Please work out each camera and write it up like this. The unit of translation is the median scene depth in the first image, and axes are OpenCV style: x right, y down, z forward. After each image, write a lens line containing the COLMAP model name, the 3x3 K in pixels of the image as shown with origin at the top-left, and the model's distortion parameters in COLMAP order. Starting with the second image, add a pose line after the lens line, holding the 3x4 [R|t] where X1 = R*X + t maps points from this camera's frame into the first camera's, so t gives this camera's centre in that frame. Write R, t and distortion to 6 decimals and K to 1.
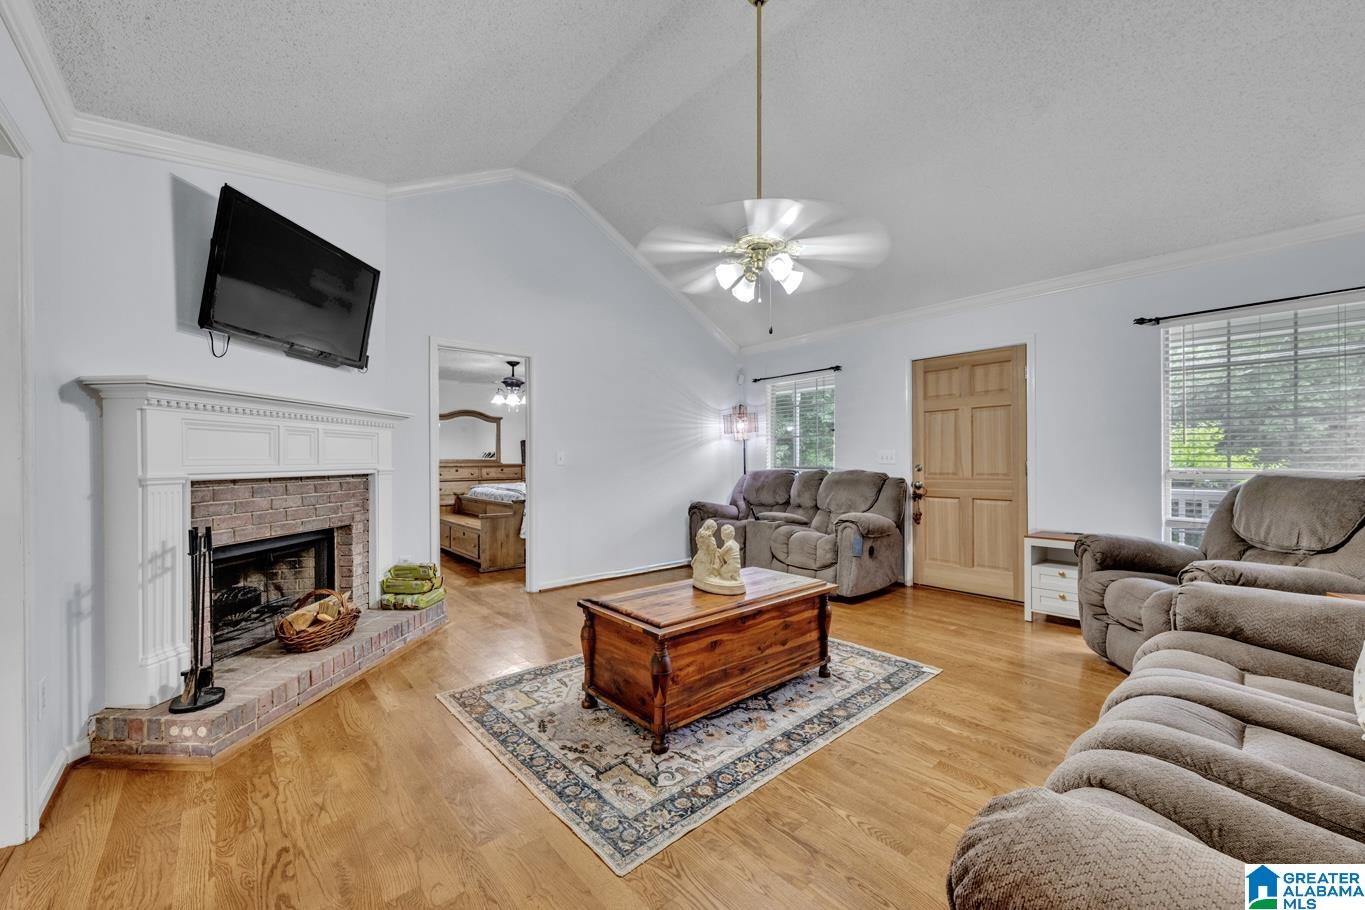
lens RADIAL K [[529.9, 0, 682.8], [0, 529.9, 460.2], [0, 0, 1]] dist [0.001599, 0.000173]
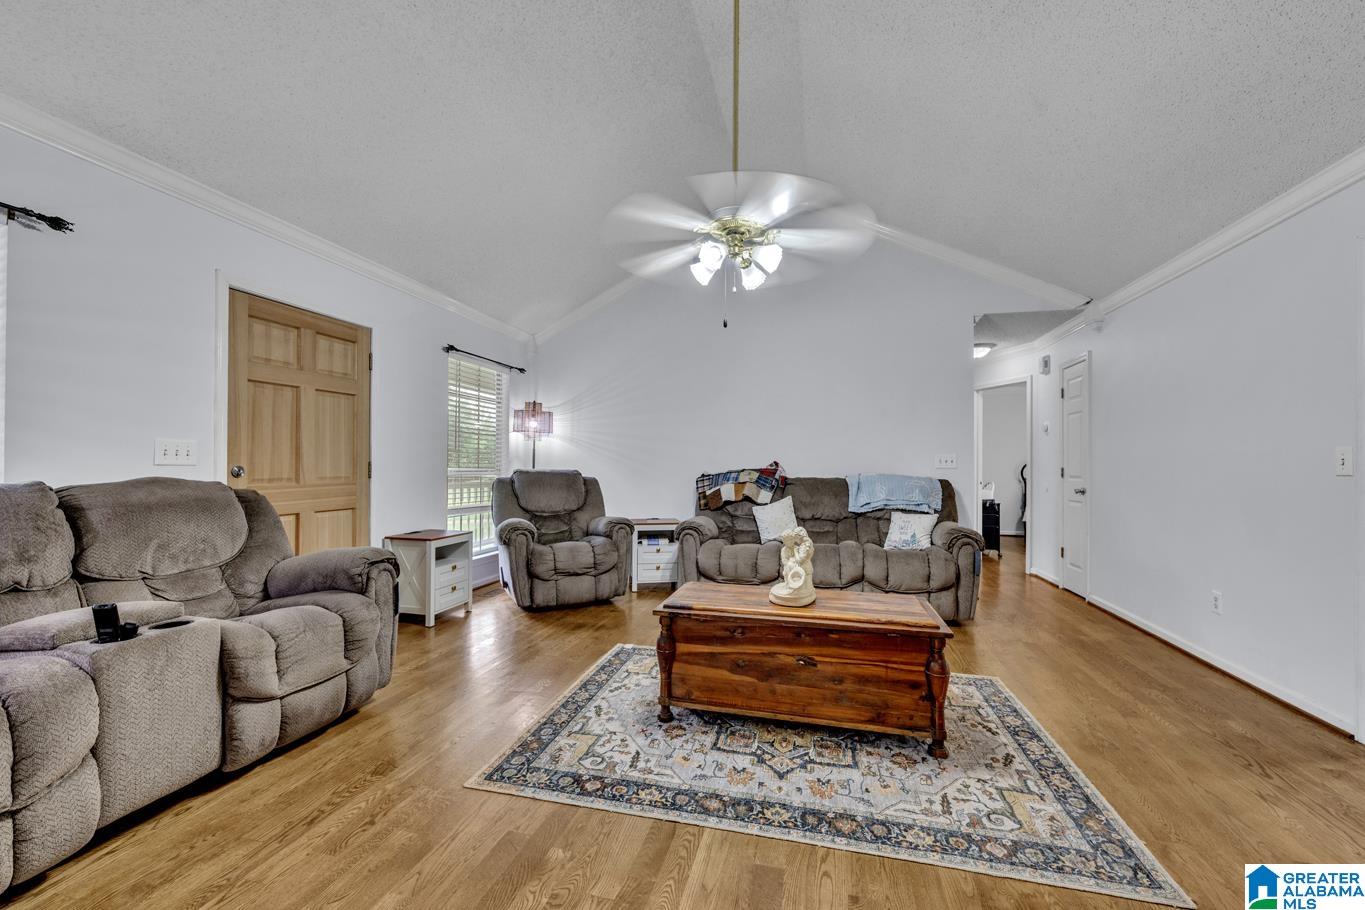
lens RADIAL K [[529.9, 0, 682.8], [0, 529.9, 460.2], [0, 0, 1]] dist [0.001599, 0.000173]
pose [[-0.554795, 0.003299, 0.831981, -0.641848], [-0.010112, 0.999892, -0.010707, 0.006539], [-0.831926, -0.014353, -0.554701, 1.778062]]
